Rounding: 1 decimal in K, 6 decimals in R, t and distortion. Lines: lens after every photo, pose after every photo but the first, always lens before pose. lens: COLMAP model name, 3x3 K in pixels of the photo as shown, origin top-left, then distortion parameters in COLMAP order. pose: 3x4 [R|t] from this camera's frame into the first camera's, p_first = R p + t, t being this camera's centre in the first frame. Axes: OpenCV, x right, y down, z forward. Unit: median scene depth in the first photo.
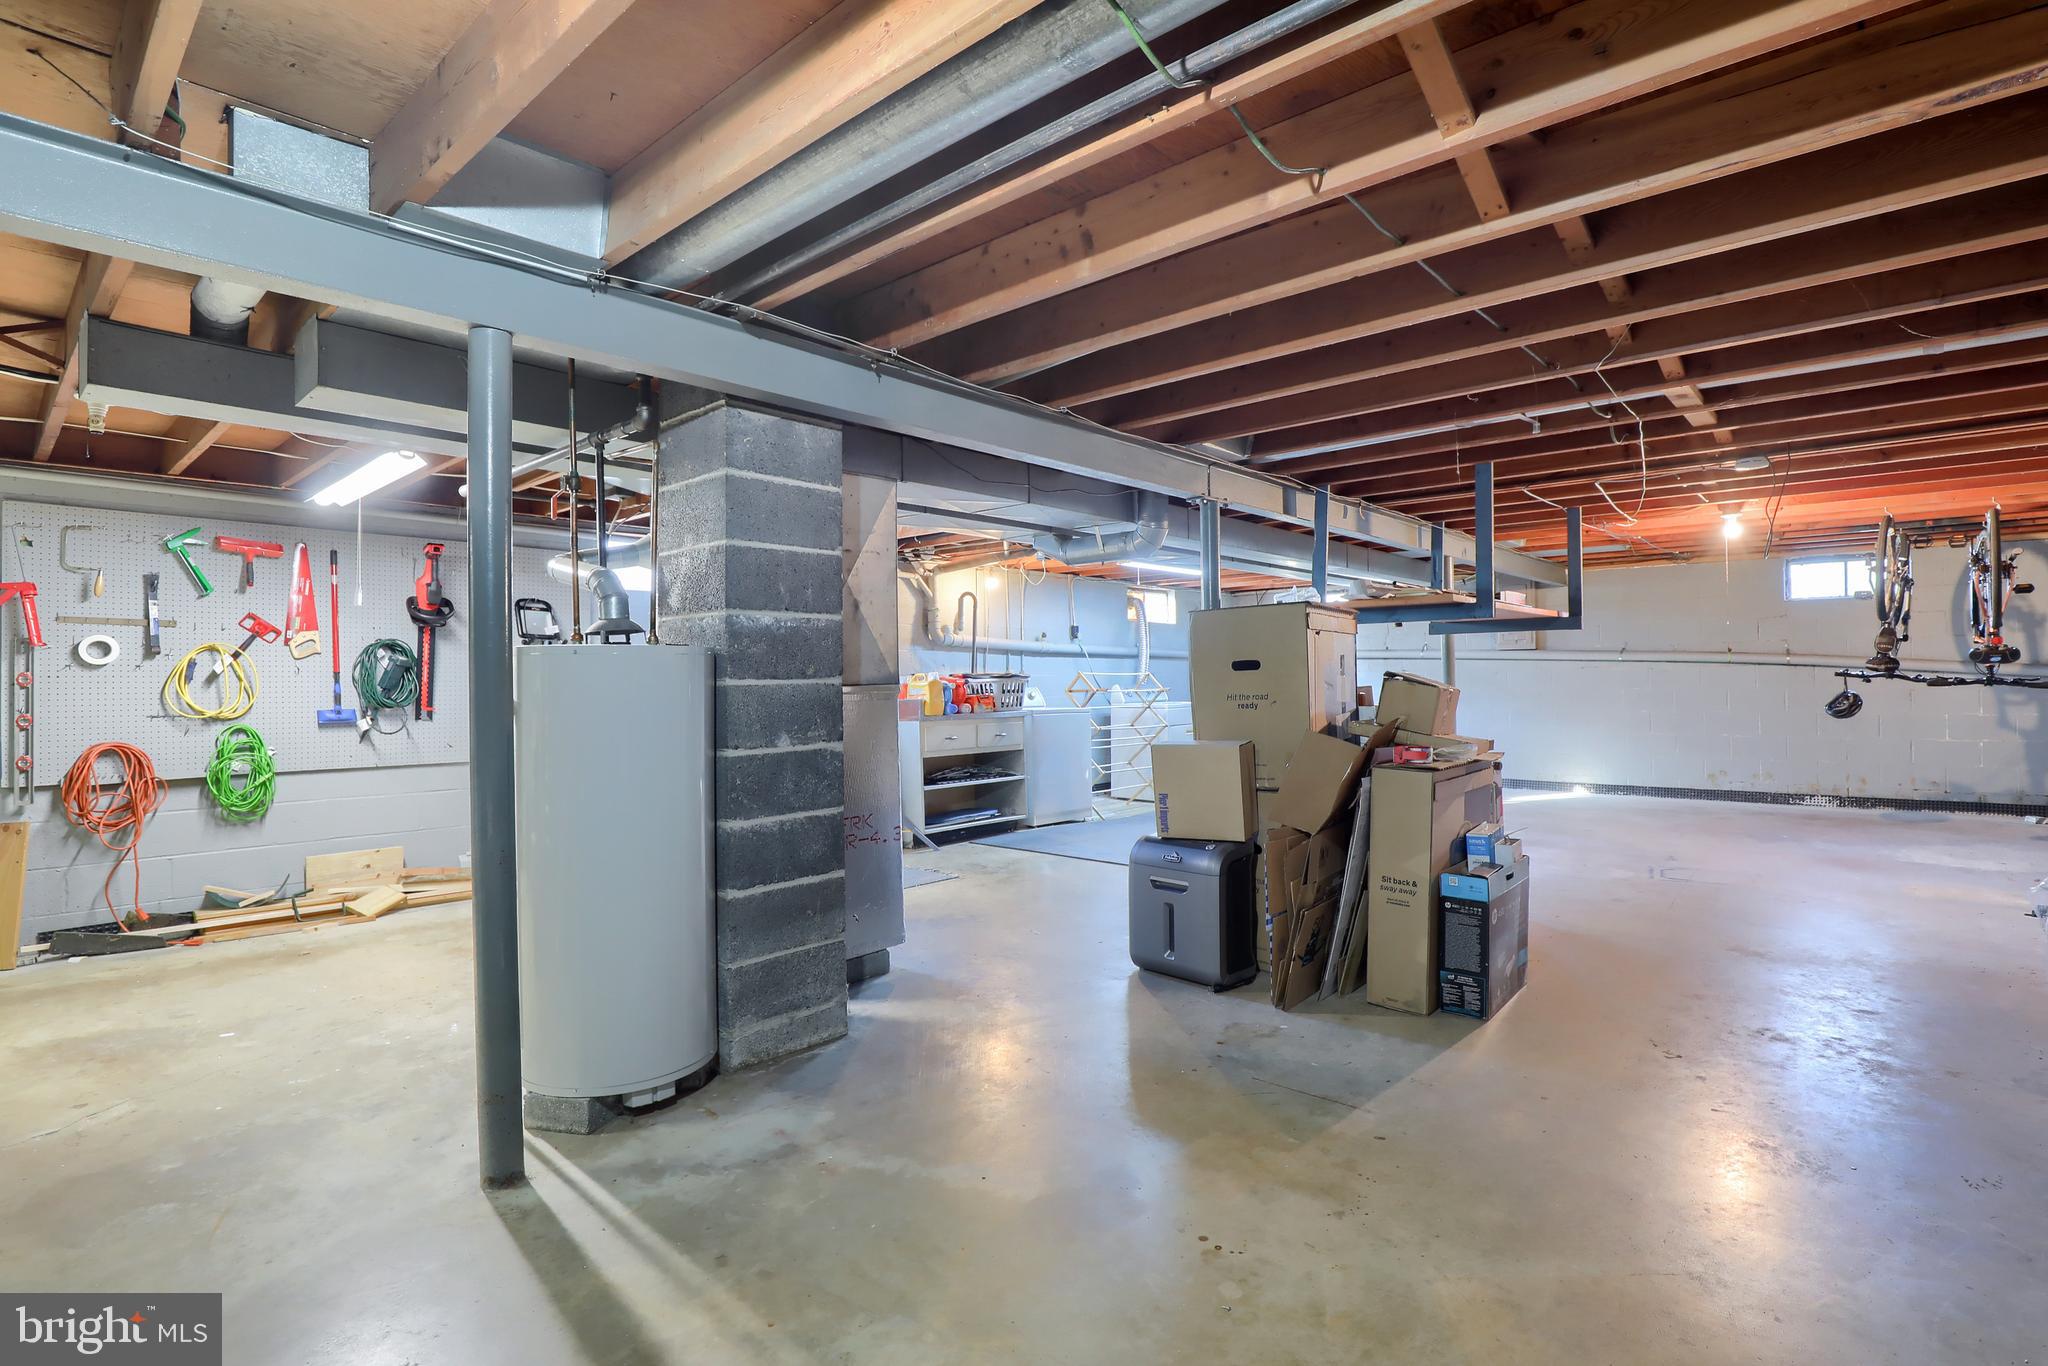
lens RADIAL K [[945.9, 0, 1062.3], [0, 945.9, 687.6], [0, 0, 1]] dist [-0.026362, 0.000293]
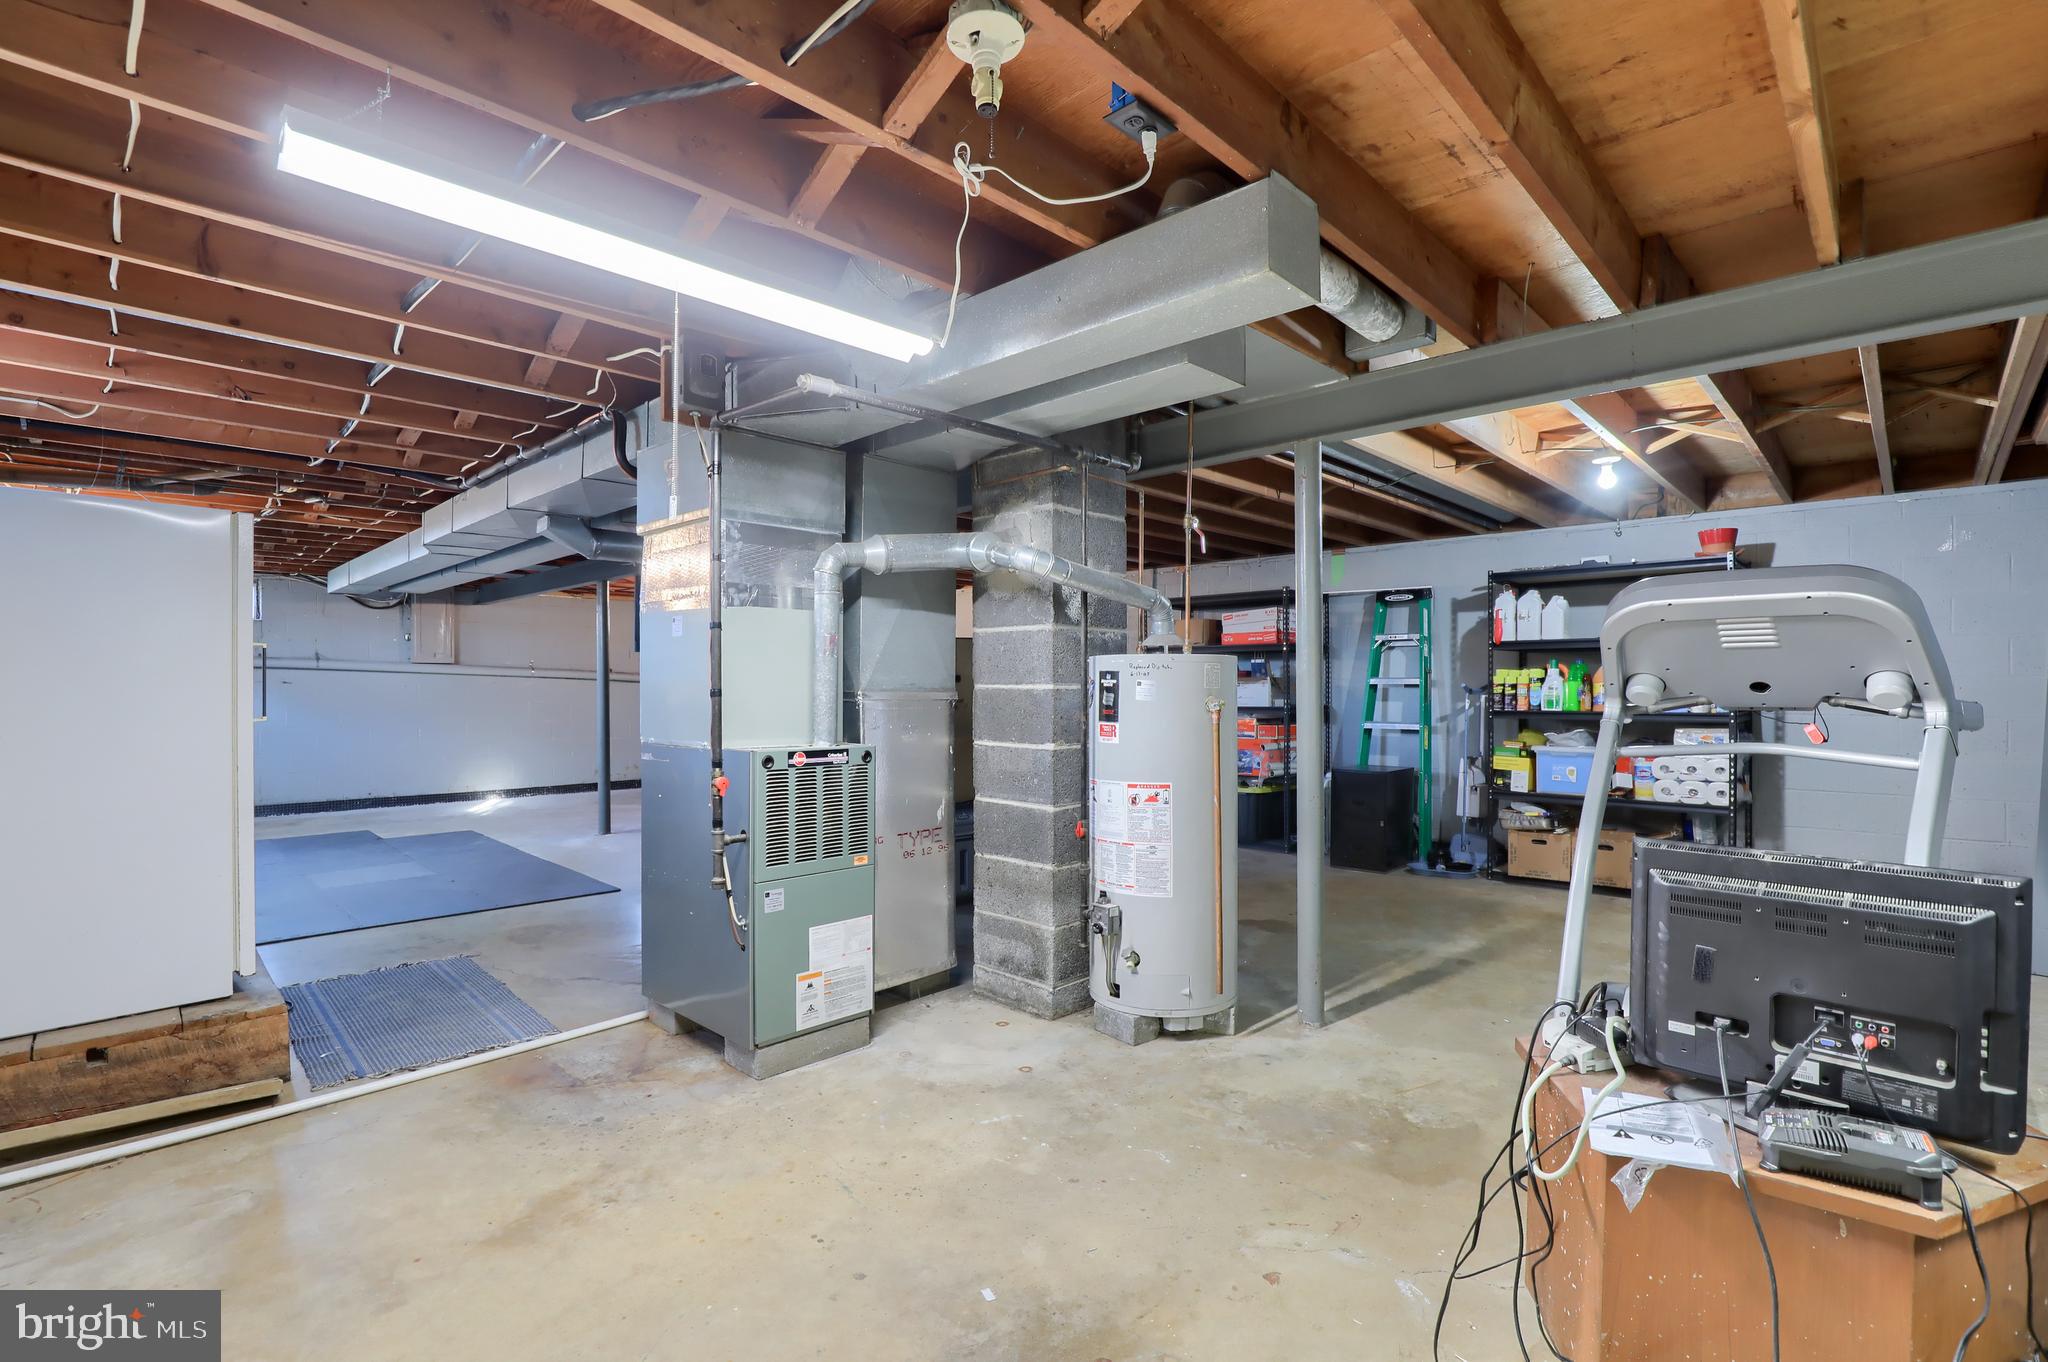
lens RADIAL K [[945.9, 0, 1062.3], [0, 945.9, 685.6], [0, 0, 1]] dist [-0.026362, 0.000293]
pose [[0.055662, 0.010751, 0.998392, -1.452602], [0.009763, 0.999888, -0.011311, 0.002710], [-0.998402, 0.010377, 0.055551, 0.892857]]
